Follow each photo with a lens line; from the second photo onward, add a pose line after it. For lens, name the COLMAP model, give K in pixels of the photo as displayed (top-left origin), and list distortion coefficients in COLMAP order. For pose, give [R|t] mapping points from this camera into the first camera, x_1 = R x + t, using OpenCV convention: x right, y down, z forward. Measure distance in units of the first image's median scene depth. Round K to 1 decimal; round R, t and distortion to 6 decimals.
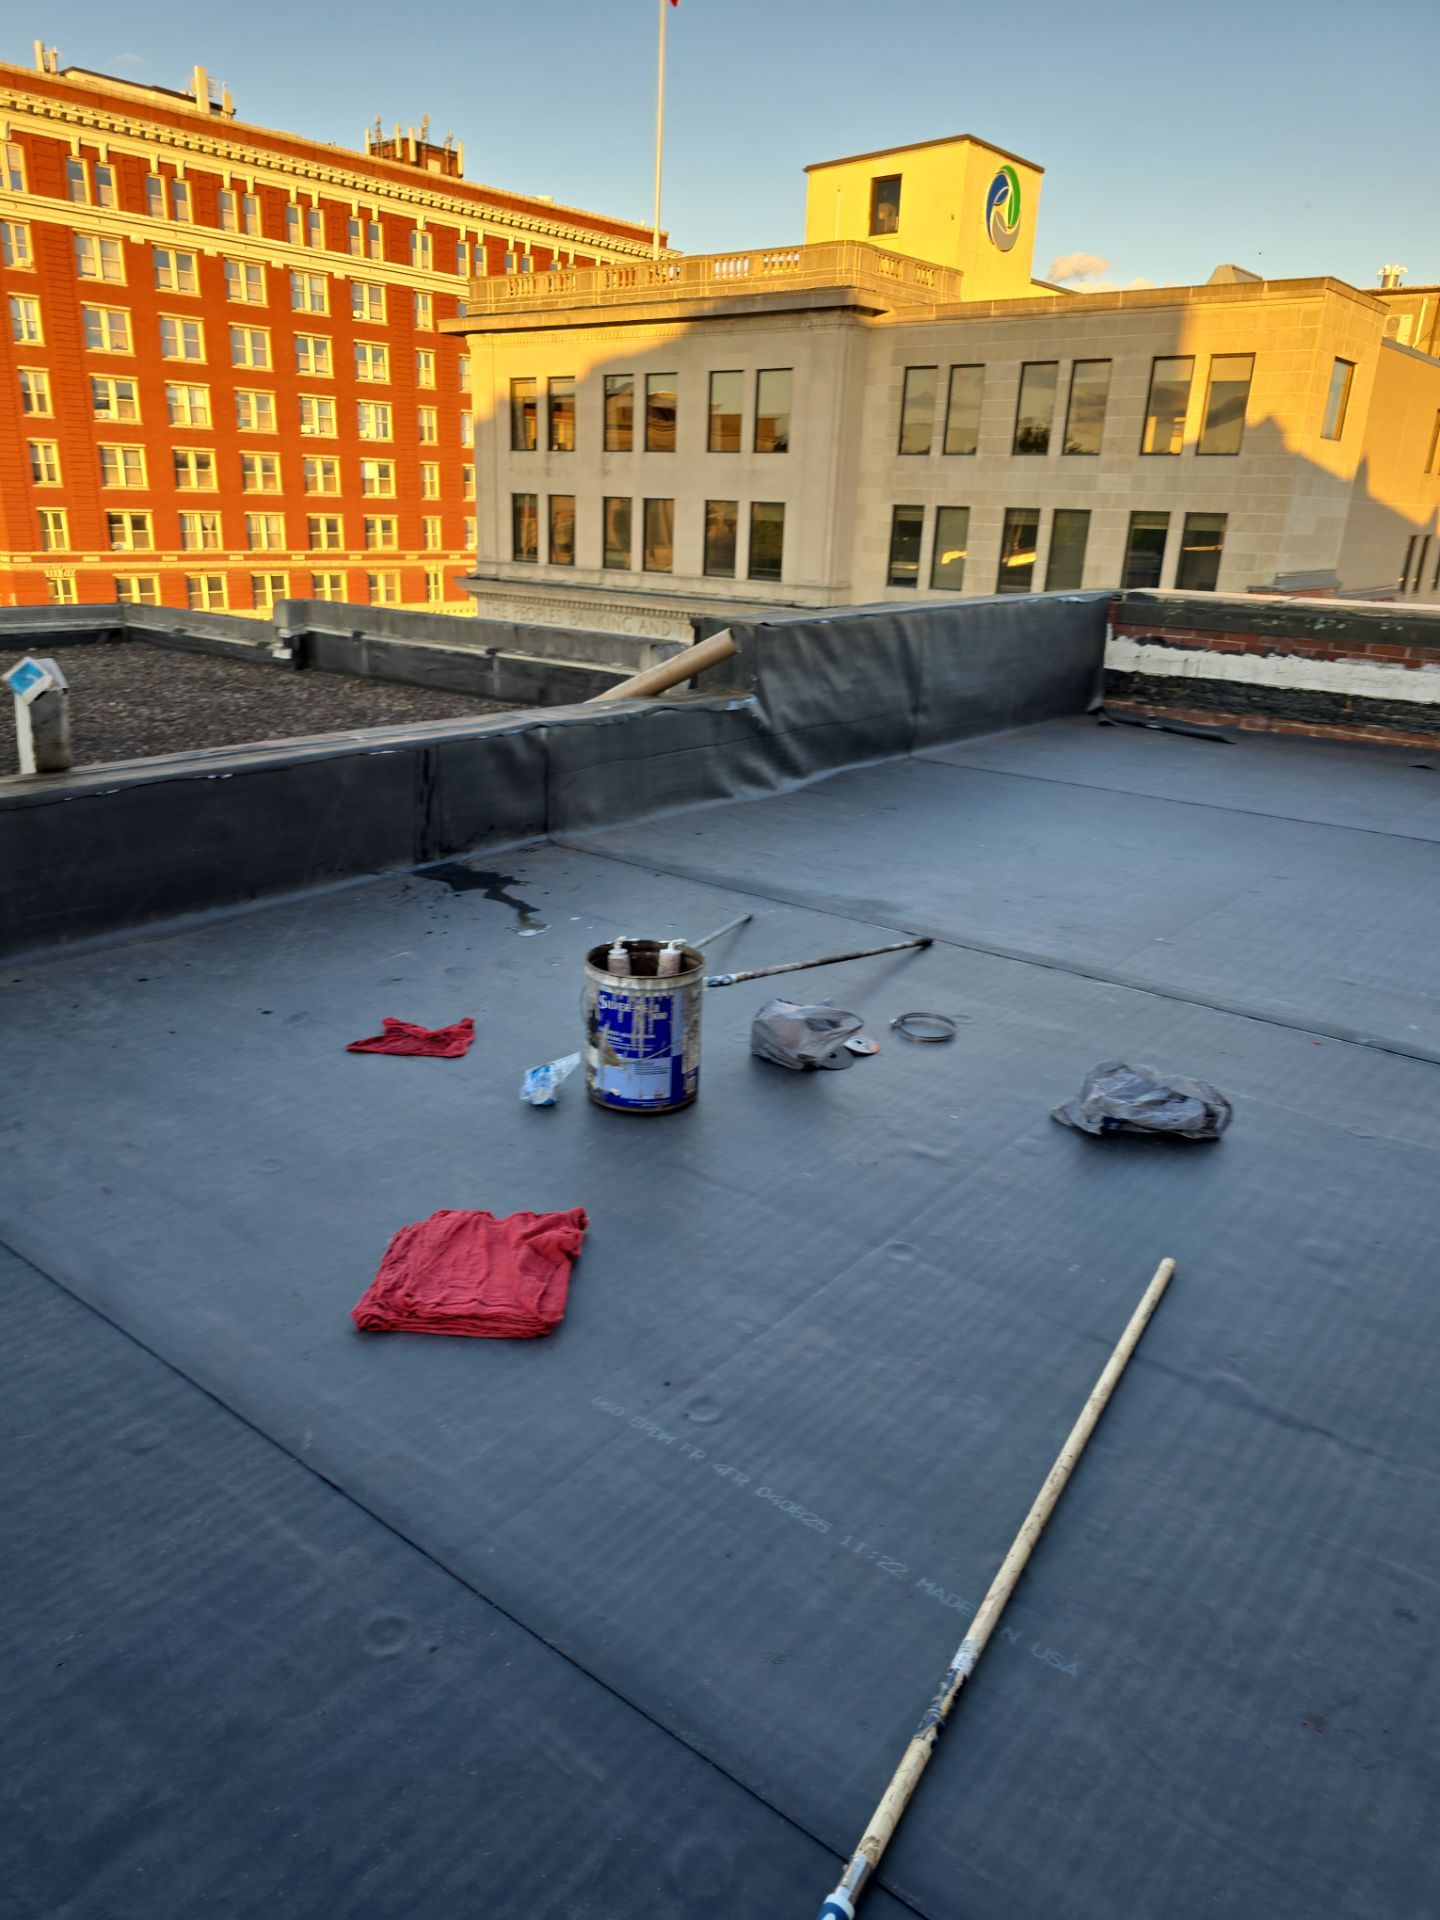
lens RADIAL K [[1363.1, 0, 675.0], [0, 1363.1, 983.0], [0, 0, 1]] dist [0.057004, -0.047659]
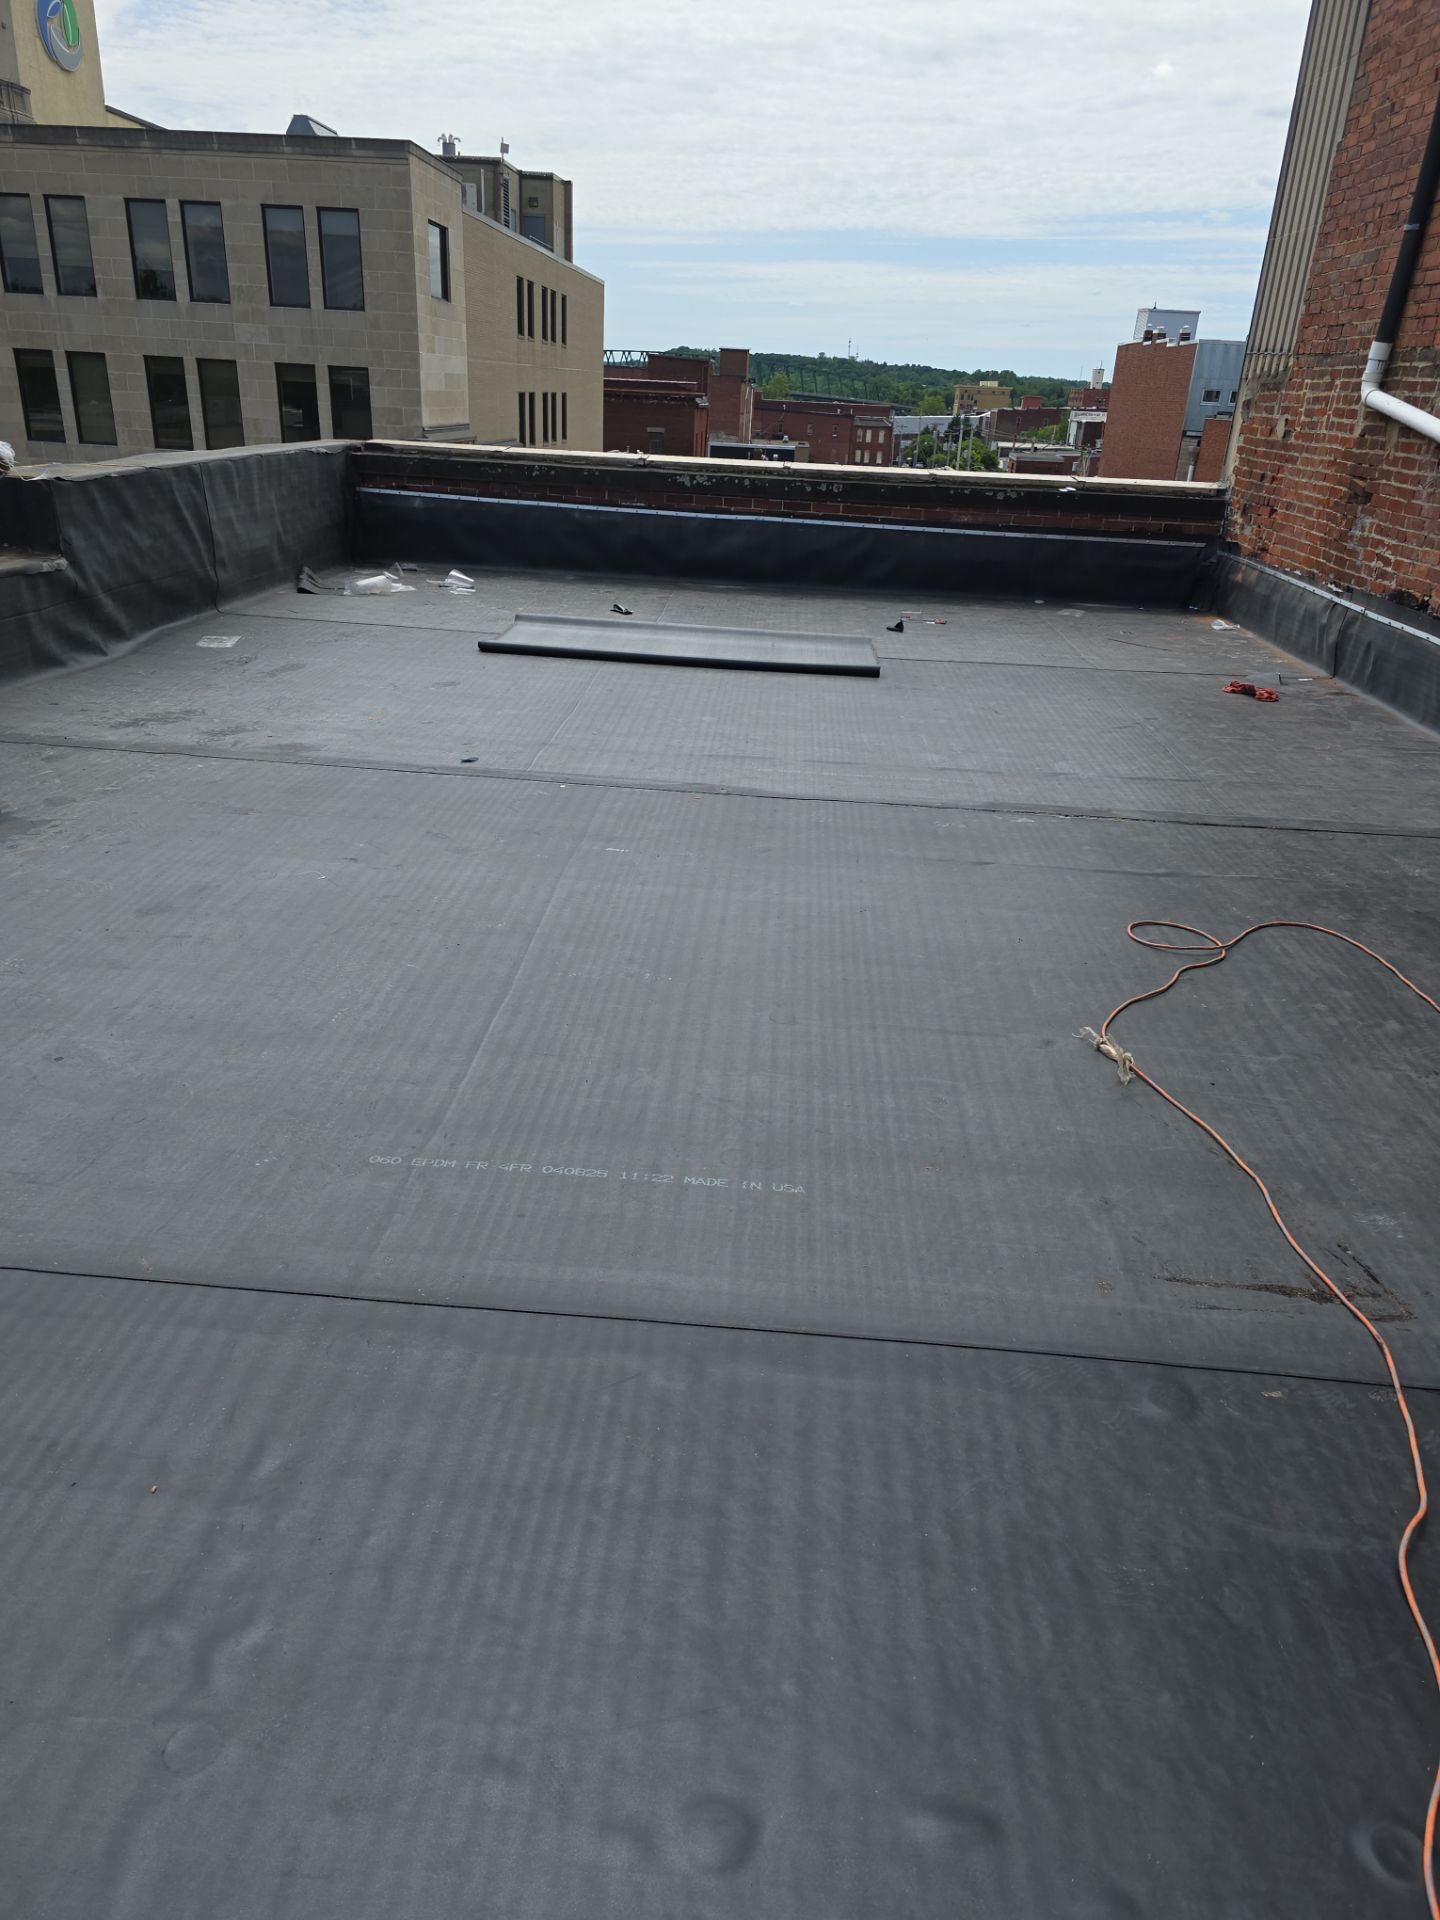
lens RADIAL K [[1296.3, 0, 731.4], [0, 1296.3, 959.2], [0, 0, 1]] dist [0.061724, -0.056847]
pose [[0.807557, -0.228607, 0.543682, -0.097428], [0.175108, 0.973192, 0.149112, 0.006756], [-0.563195, -0.025214, 0.825939, -0.022153]]
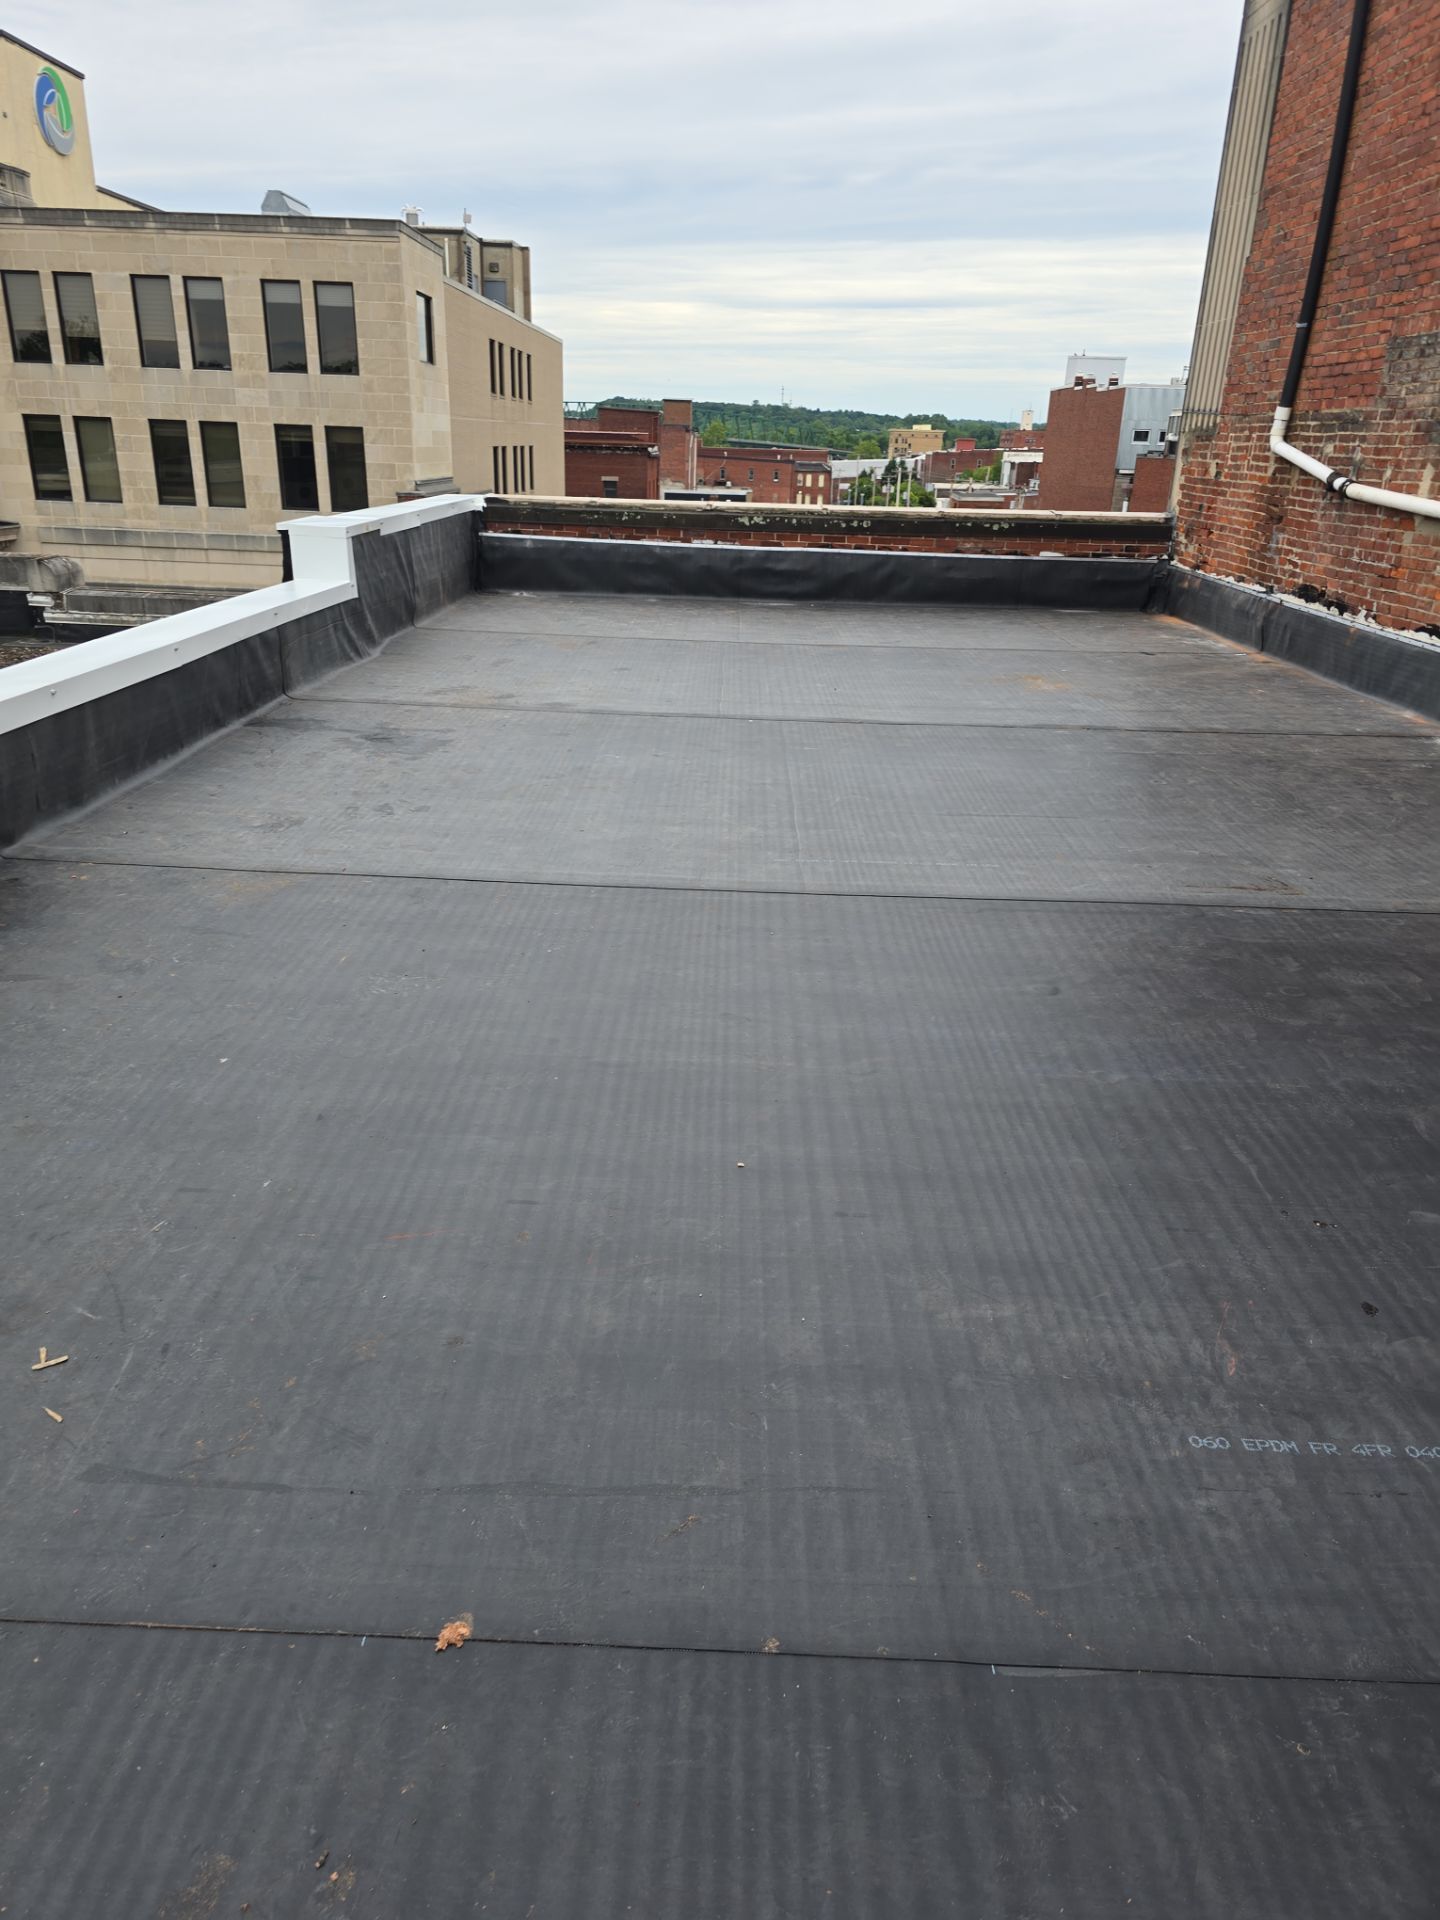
lens RADIAL K [[1296.3, 0, 720.8], [0, 1296.3, 964.0], [0, 0, 1]] dist [0.061724, -0.056847]
pose [[0.784253, -0.239006, 0.572559, -0.380054], [0.202374, 0.970896, 0.128087, 0.048023], [-0.586508, 0.015418, 0.809797, -0.188153]]
